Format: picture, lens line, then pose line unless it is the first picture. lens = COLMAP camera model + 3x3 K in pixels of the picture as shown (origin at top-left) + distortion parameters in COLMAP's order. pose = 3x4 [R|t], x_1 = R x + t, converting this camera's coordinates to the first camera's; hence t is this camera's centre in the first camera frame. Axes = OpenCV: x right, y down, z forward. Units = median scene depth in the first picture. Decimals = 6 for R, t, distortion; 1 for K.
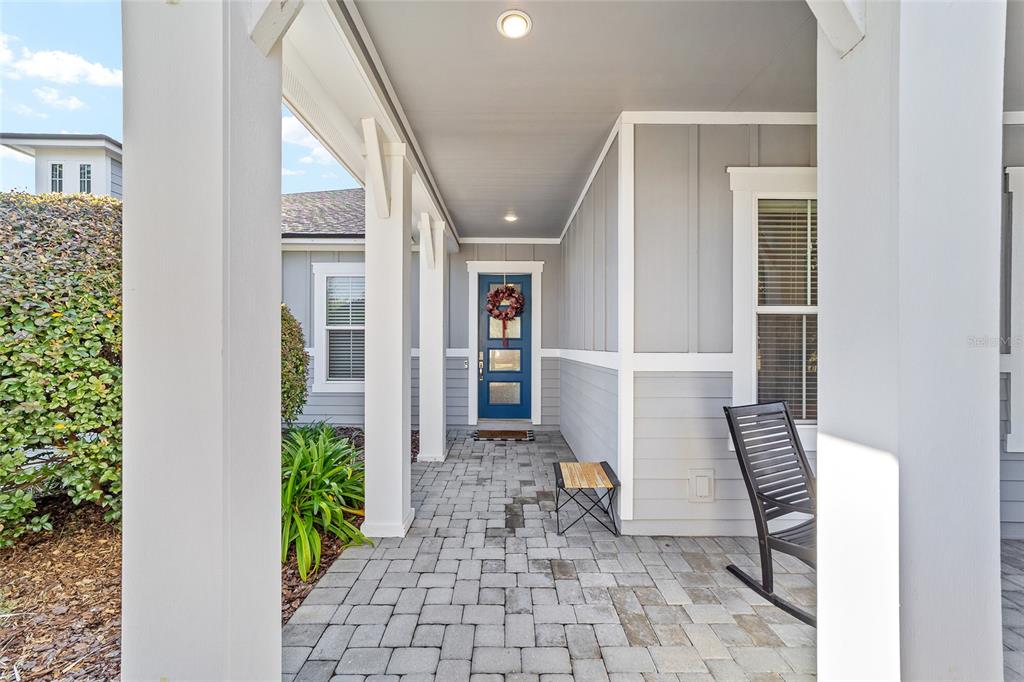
lens RADIAL K [[398.2, 0, 509.1], [0, 398.2, 340.9], [0, 0, 1]] dist [-0.000605, -0.000057]
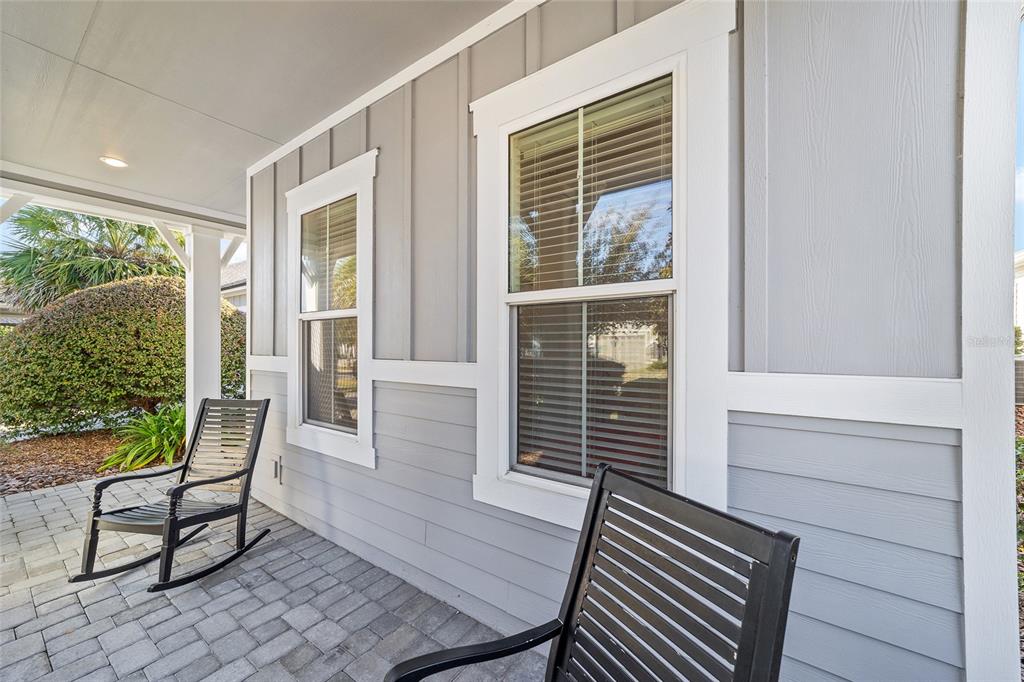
lens RADIAL K [[398.2, 0, 509.1], [0, 398.2, 340.9], [0, 0, 1]] dist [-0.000605, -0.000057]
pose [[0.804144, -0.001059, -0.594434, 1.005902], [-0.001013, 0.999995, -0.003152, -0.006177], [0.594434, 0.003137, 0.804138, 0.455319]]
